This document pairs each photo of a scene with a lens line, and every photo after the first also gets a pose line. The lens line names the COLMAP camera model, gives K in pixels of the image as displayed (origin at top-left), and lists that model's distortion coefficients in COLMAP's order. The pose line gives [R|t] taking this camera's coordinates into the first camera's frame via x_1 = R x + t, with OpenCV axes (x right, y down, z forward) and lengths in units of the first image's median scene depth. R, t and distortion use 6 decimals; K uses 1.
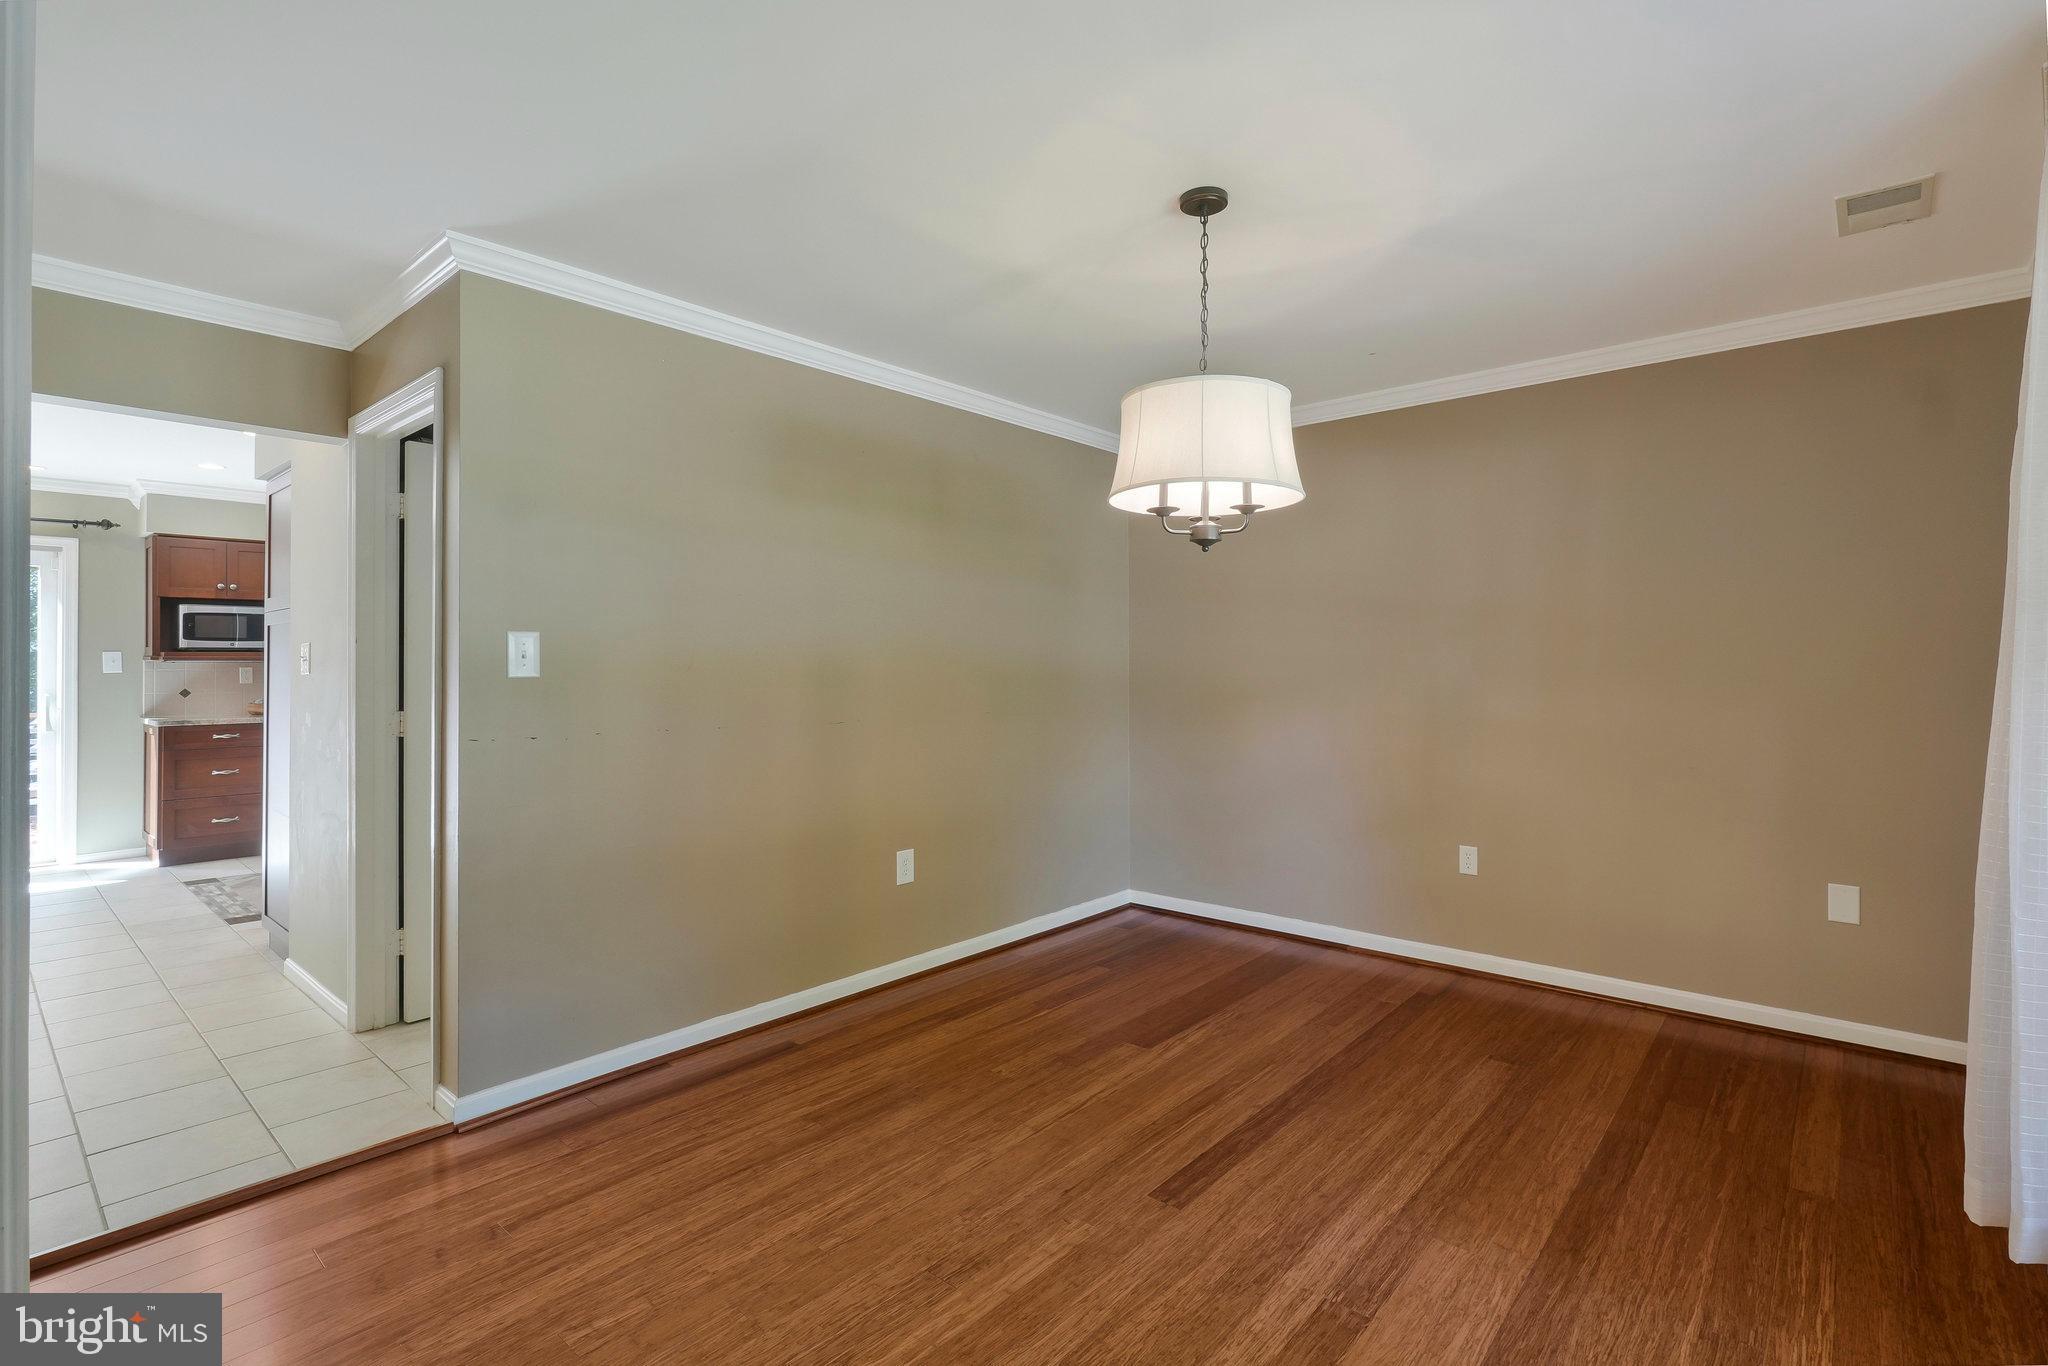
lens RADIAL K [[952.4, 0, 1024.9], [0, 952.4, 676.1], [0, 0, 1]] dist [-0.001216, 0.000224]
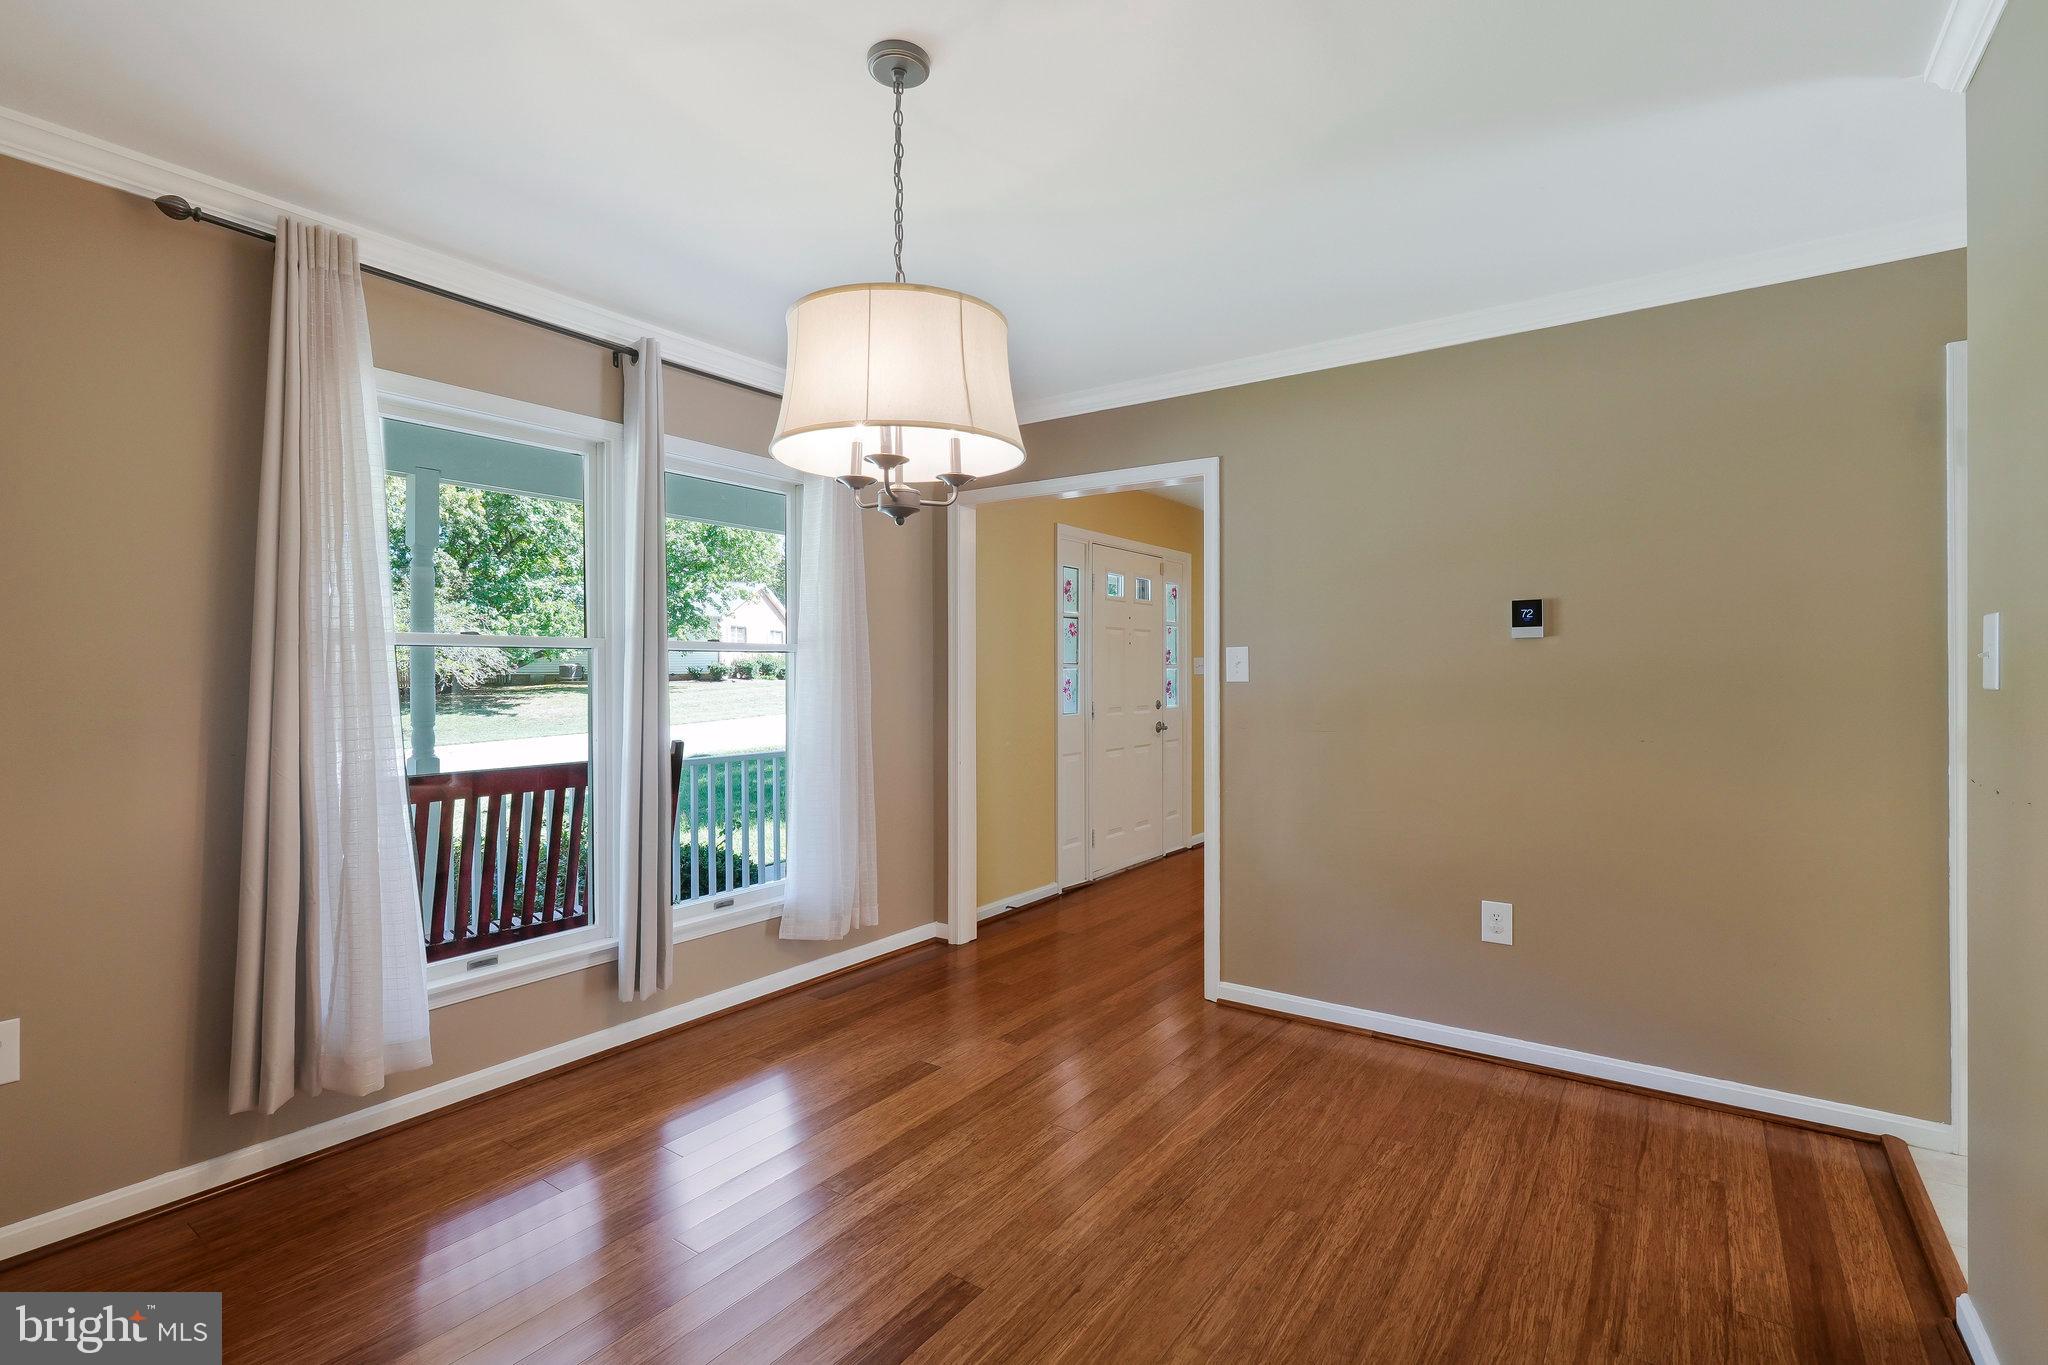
lens RADIAL K [[953.9, 0, 1024.0], [0, 953.9, 682.5], [0, 0, 1]] dist [-0.001840, -0.000564]
pose [[-0.994513, 0.002657, -0.104581, 0.176394], [0.000371, 0.999761, 0.021871, -0.018752], [0.104614, 0.021712, -0.994276, 1.800952]]
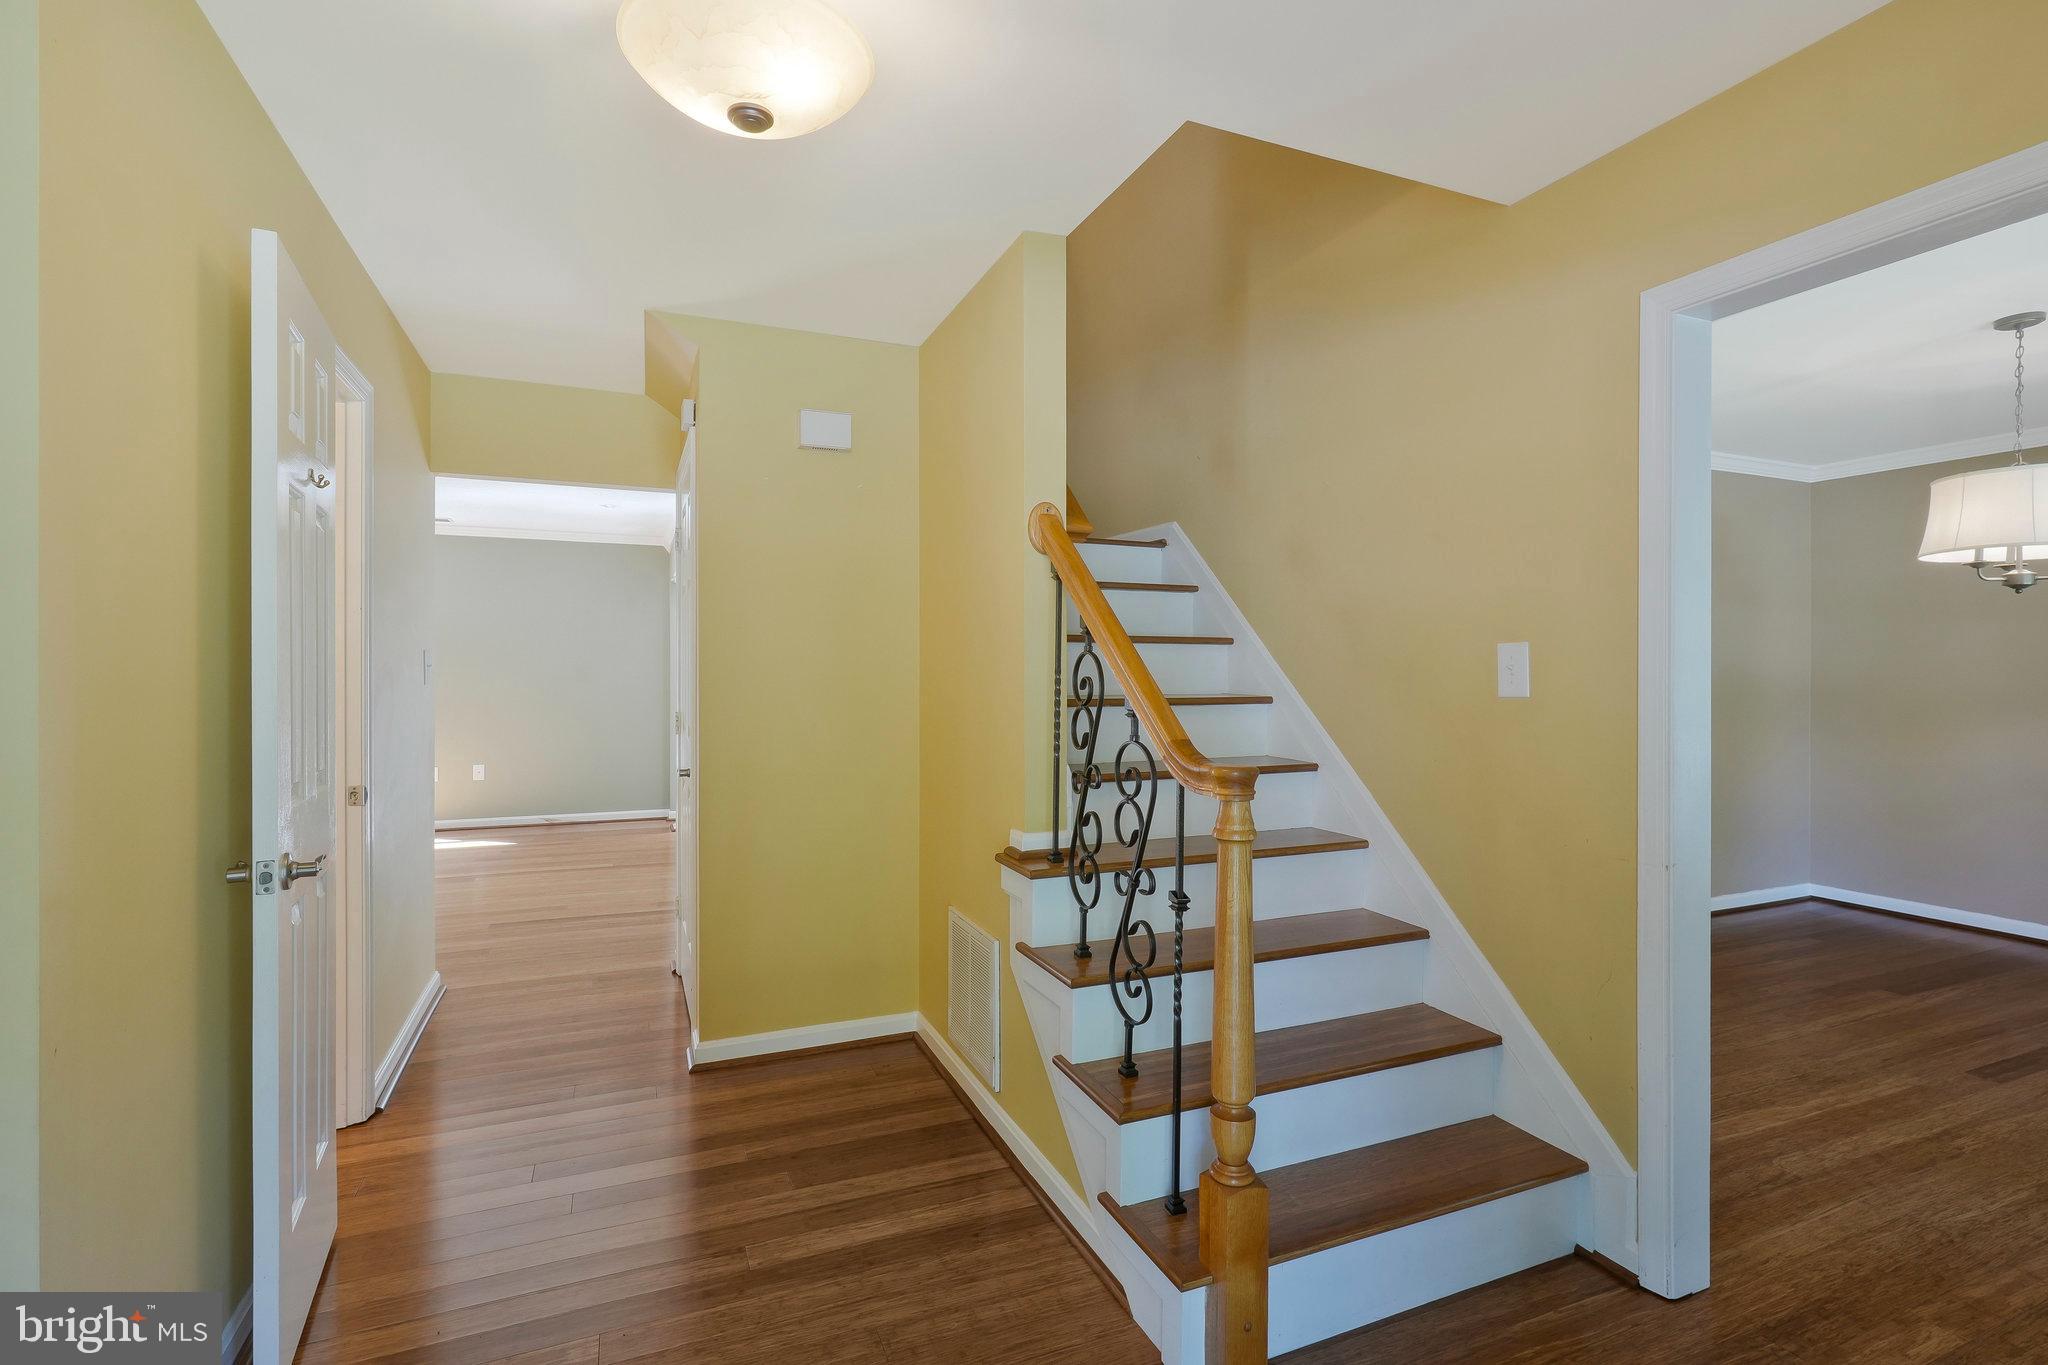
lens RADIAL K [[953.9, 0, 1024.0], [0, 953.9, 682.5], [0, 0, 1]] dist [-0.001840, -0.000564]
pose [[0.898775, 0.010740, -0.438278, -0.474627], [-0.008924, 0.999941, 0.006202, -0.005898], [0.438319, -0.001663, 0.898818, -0.782801]]
